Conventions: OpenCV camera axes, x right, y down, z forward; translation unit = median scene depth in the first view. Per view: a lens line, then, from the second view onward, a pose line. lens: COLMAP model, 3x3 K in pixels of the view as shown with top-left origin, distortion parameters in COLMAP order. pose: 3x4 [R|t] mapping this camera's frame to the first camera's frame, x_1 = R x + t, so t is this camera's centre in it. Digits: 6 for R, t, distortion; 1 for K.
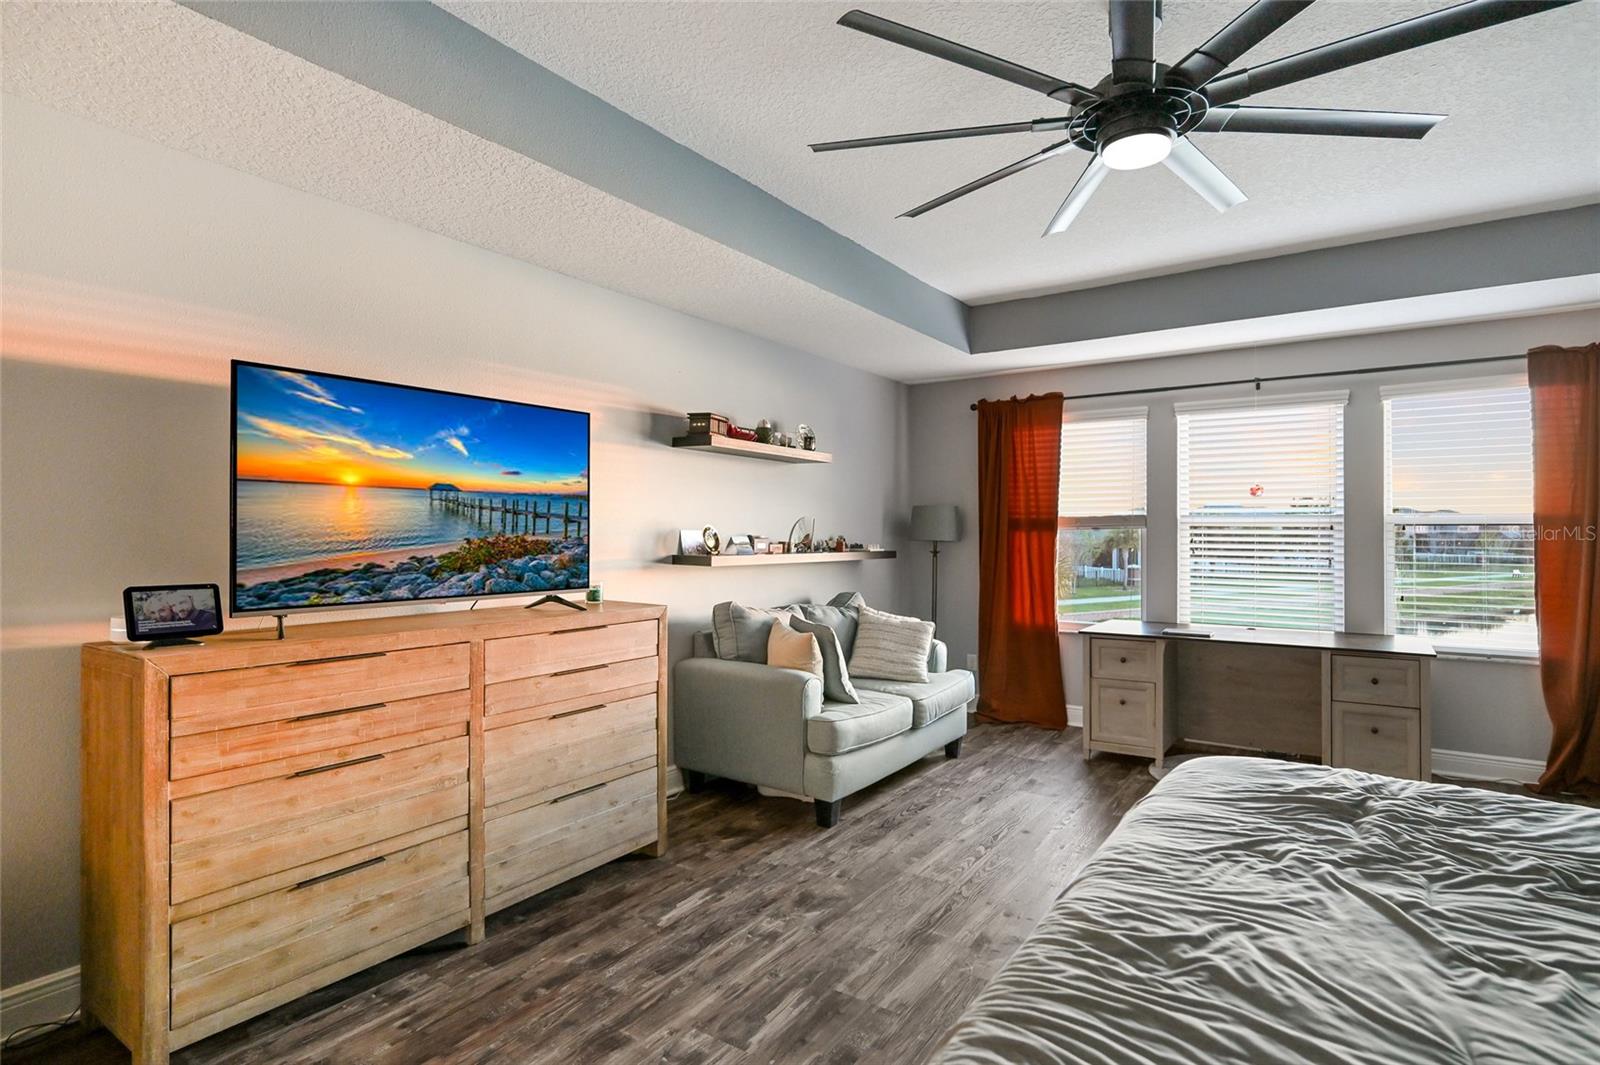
lens RADIAL K [[822.9, 0, 797.1], [0, 822.9, 529.8], [0, 0, 1]] dist [0.002091, 0.000579]
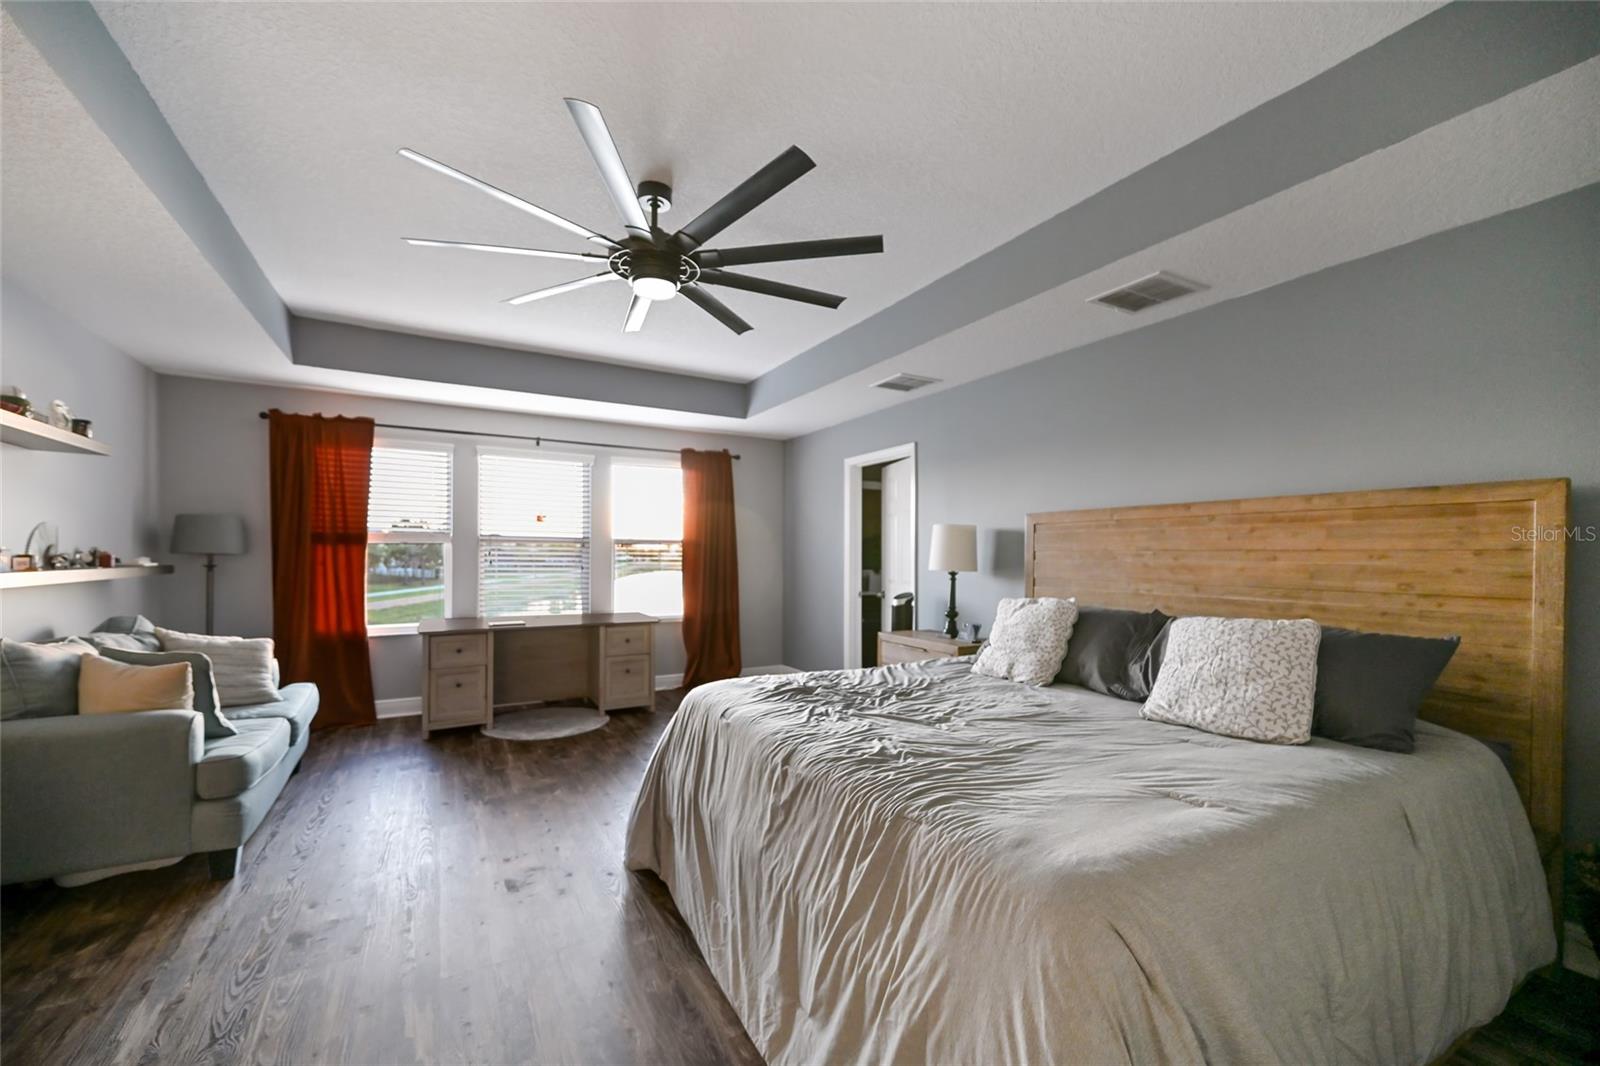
lens RADIAL K [[654.2, 0, 799.1], [0, 654.2, 564.9], [0, 0, 1]] dist [0.000083, 0.001629]
pose [[0.432097, -0.014806, 0.901706, -0.301975], [-0.011983, 0.999683, 0.022156, 0.002713], [-0.901748, -0.020379, 0.431782, 0.140469]]
